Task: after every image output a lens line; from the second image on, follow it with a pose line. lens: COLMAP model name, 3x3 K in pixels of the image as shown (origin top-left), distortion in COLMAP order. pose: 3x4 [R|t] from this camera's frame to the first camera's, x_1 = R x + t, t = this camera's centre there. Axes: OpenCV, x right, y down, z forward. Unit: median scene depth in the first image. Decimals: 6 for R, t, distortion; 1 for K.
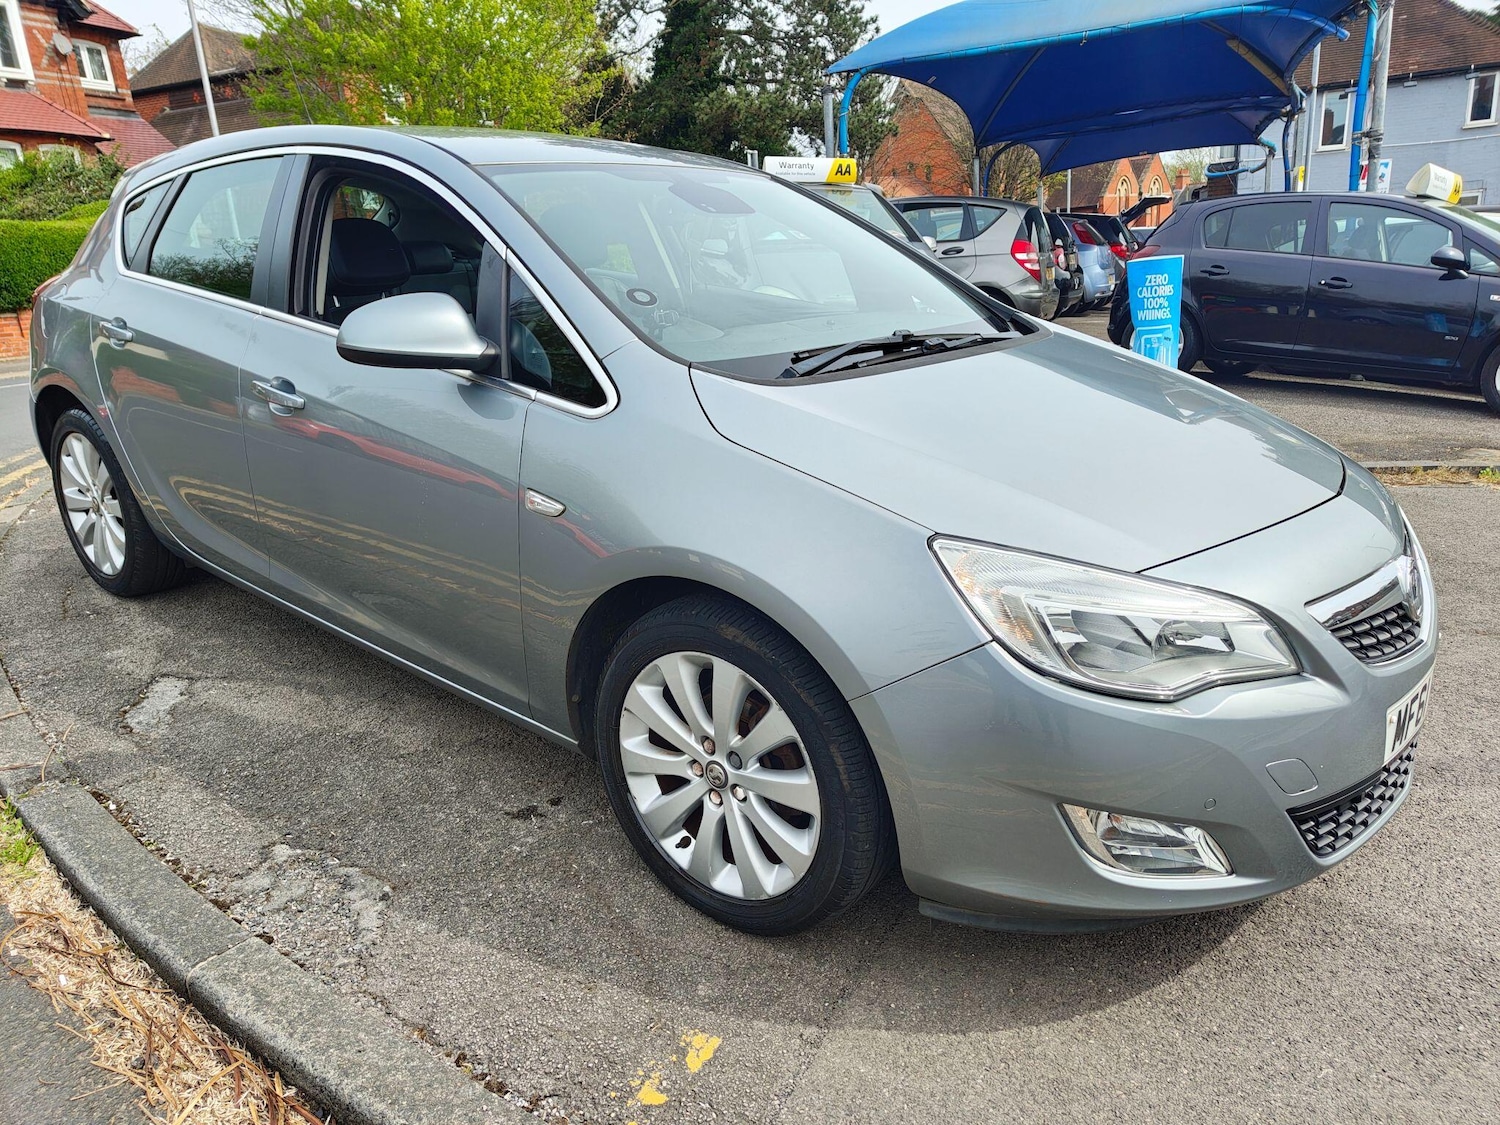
lens RADIAL K [[1052.6, 0, 764.9], [0, 1052.6, 572.4], [0, 0, 1]] dist [0.019175, -0.004436]
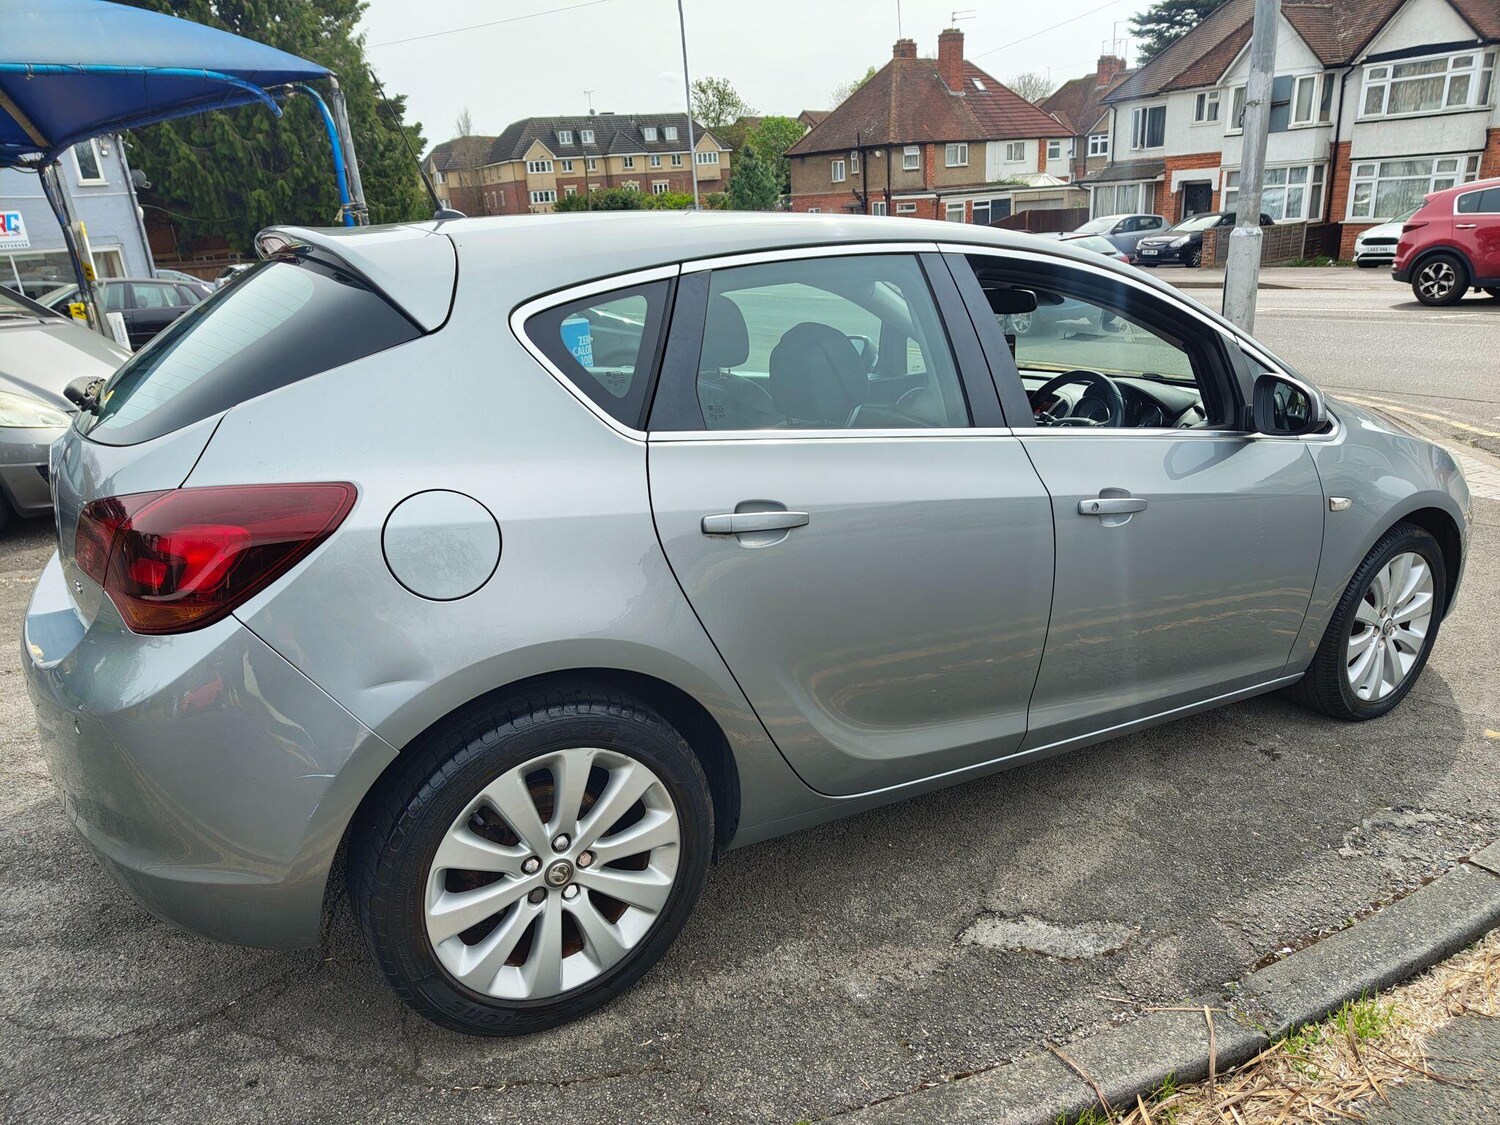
lens RADIAL K [[1052.6, 0, 759.0], [0, 1052.6, 564.2], [0, 0, 1]] dist [0.019175, -0.004436]
pose [[0.331195, -0.262209, 0.906397, -0.467268], [0.305496, 0.938669, 0.159917, -0.119202], [-0.892738, 0.223937, 0.390986, 0.298234]]
